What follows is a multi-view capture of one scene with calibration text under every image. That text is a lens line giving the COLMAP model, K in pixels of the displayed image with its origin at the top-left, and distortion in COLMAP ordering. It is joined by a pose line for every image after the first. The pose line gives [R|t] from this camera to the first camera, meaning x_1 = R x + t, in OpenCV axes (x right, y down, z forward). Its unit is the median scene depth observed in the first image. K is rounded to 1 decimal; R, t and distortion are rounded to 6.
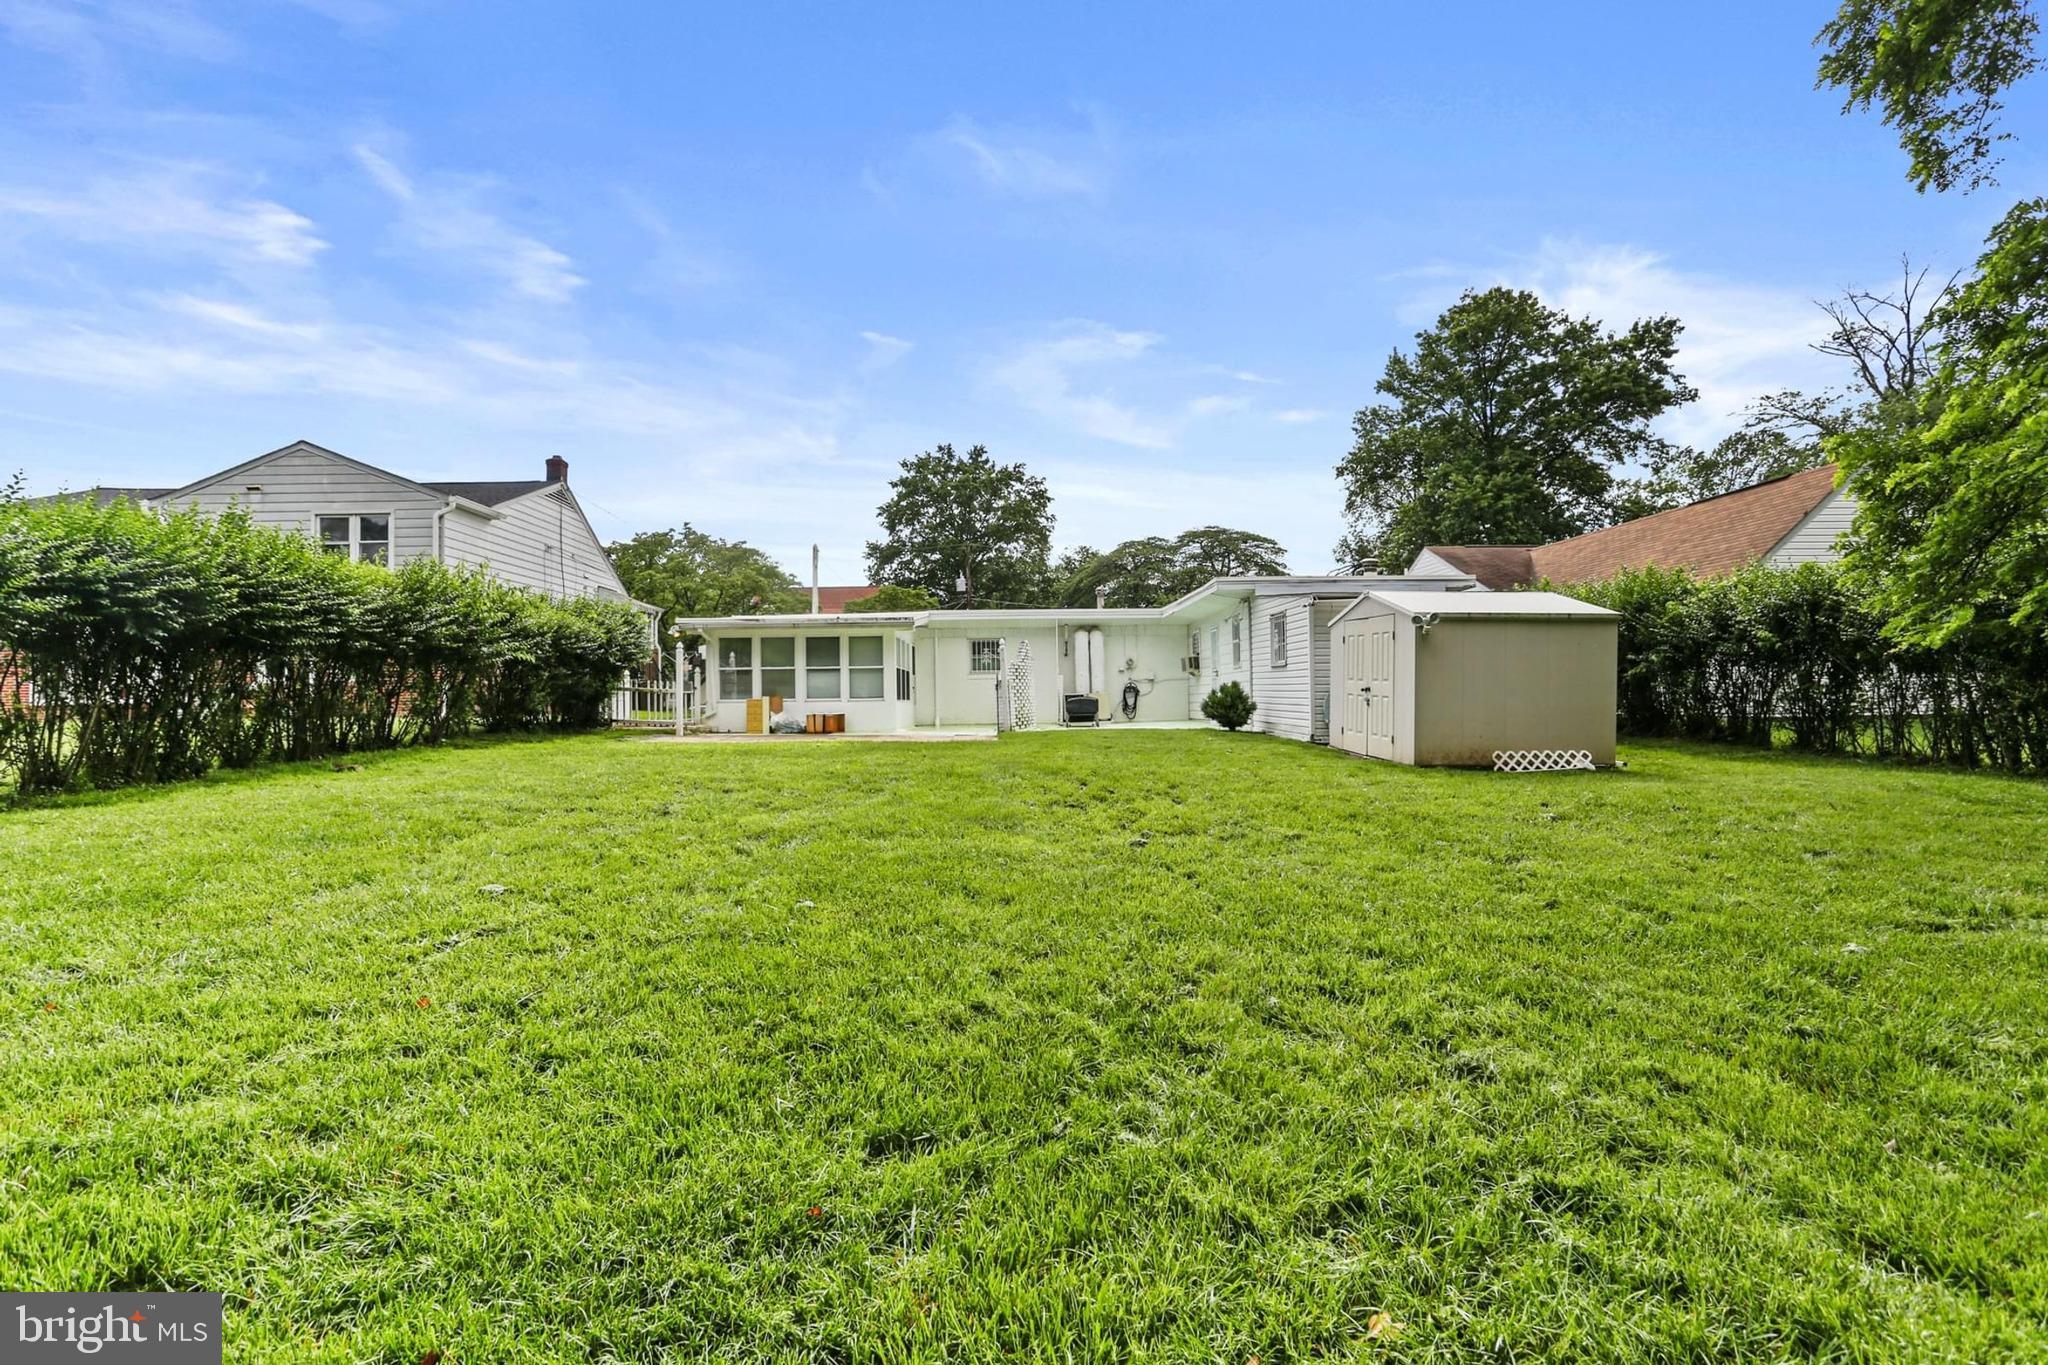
lens RADIAL K [[1010.5, 0, 1026.3], [0, 1010.5, 683.0], [0, 0, 1]] dist [-0.033622, 0.000875]
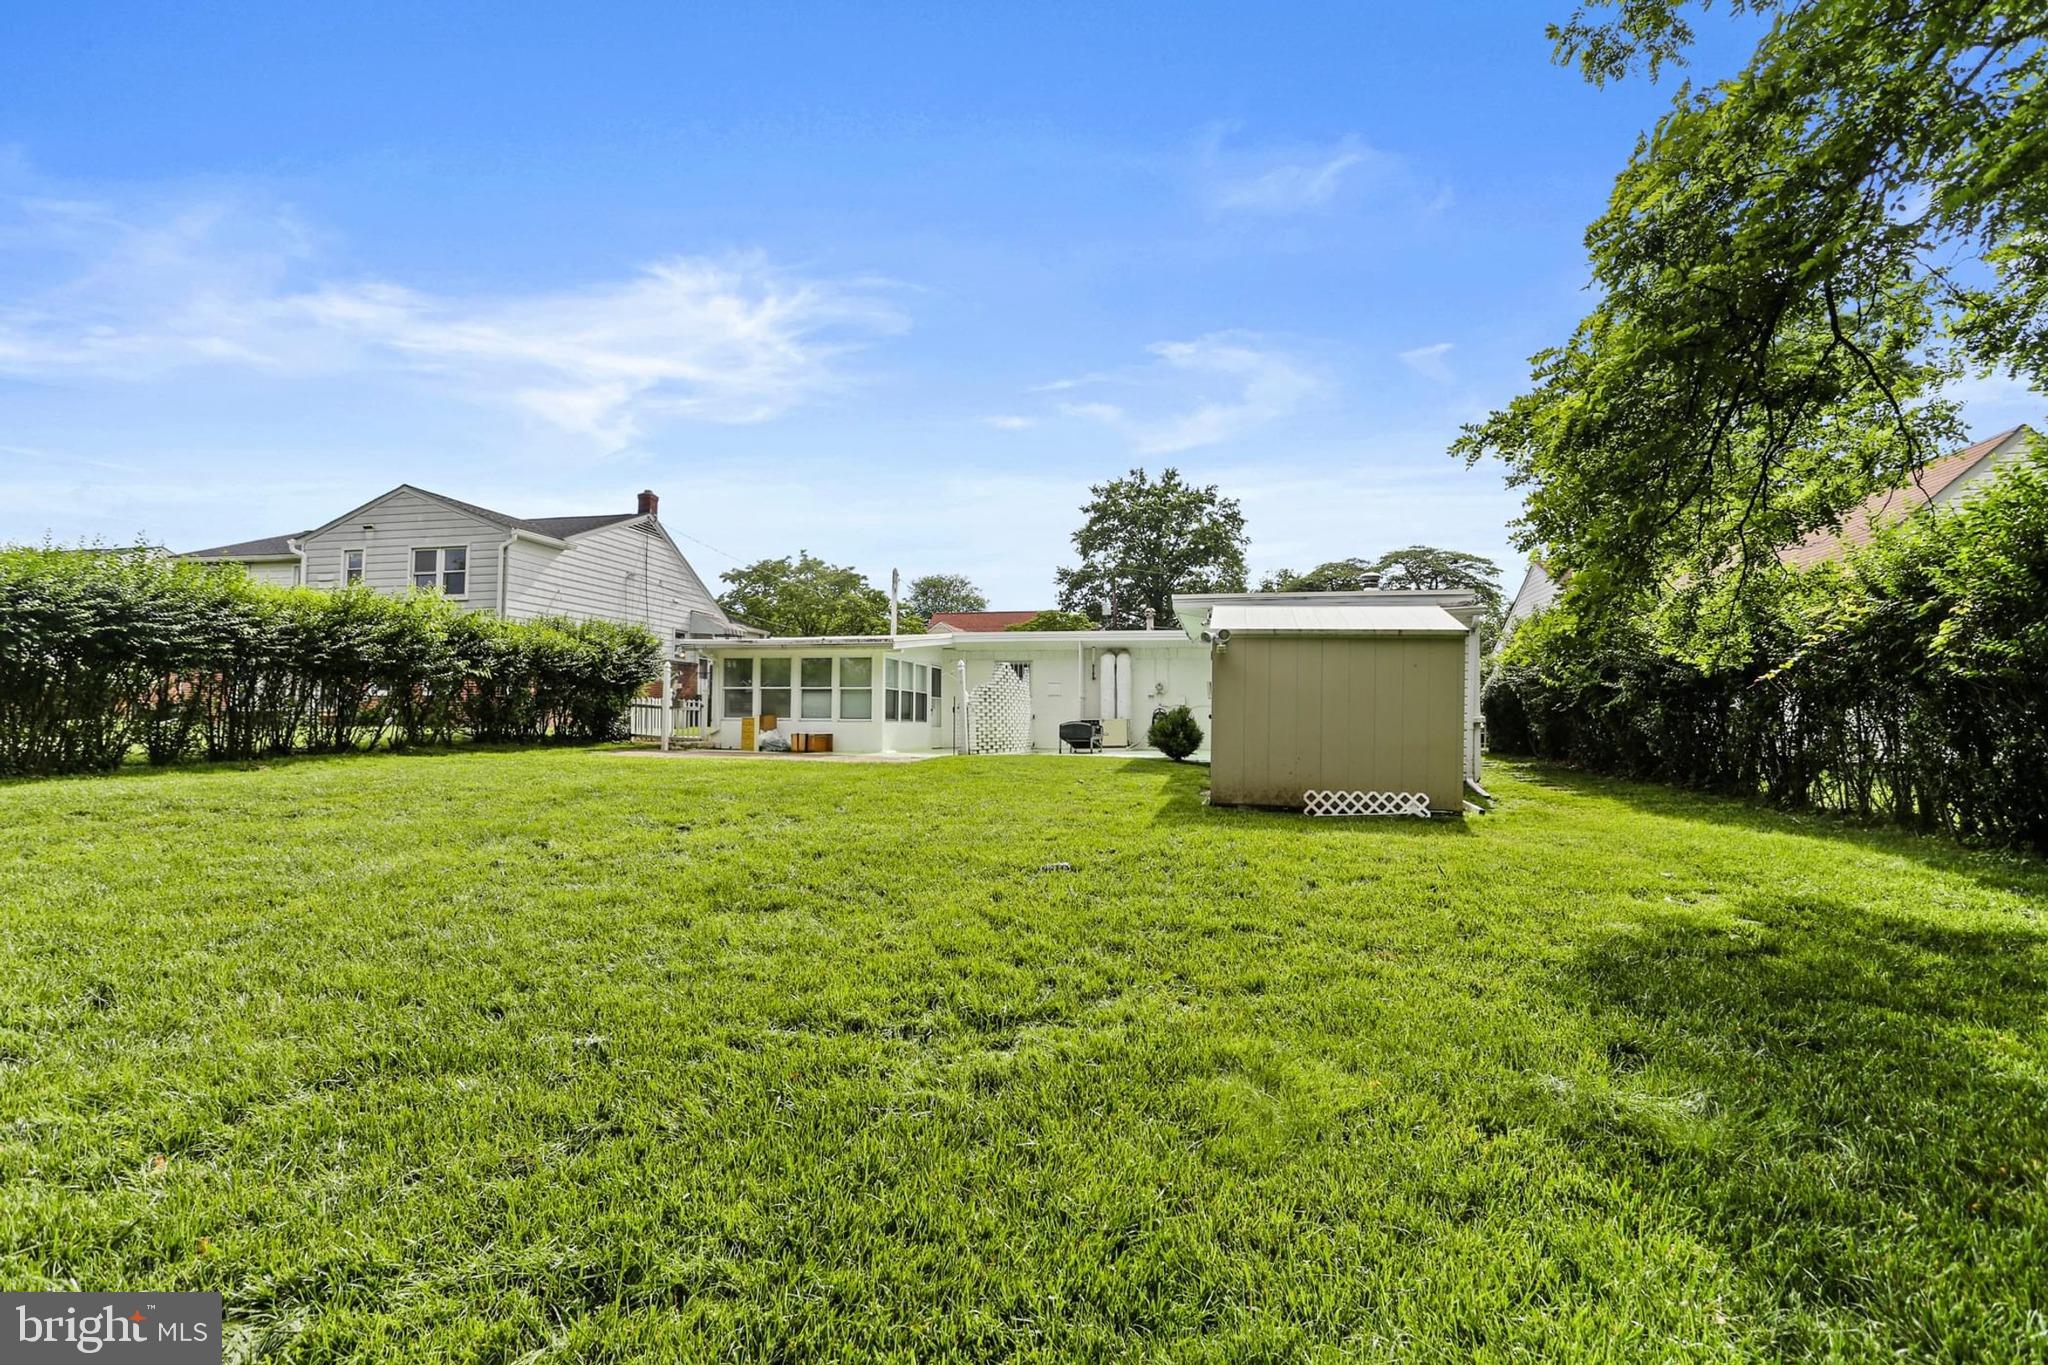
lens RADIAL K [[1010.5, 0, 1023.8], [0, 1010.5, 686.9], [0, 0, 1]] dist [-0.033622, 0.000875]
pose [[0.972006, 0.011998, -0.234651, 0.188176], [-0.017006, 0.999669, -0.019329, -0.000105], [0.234341, 0.022779, 0.971888, 0.042314]]
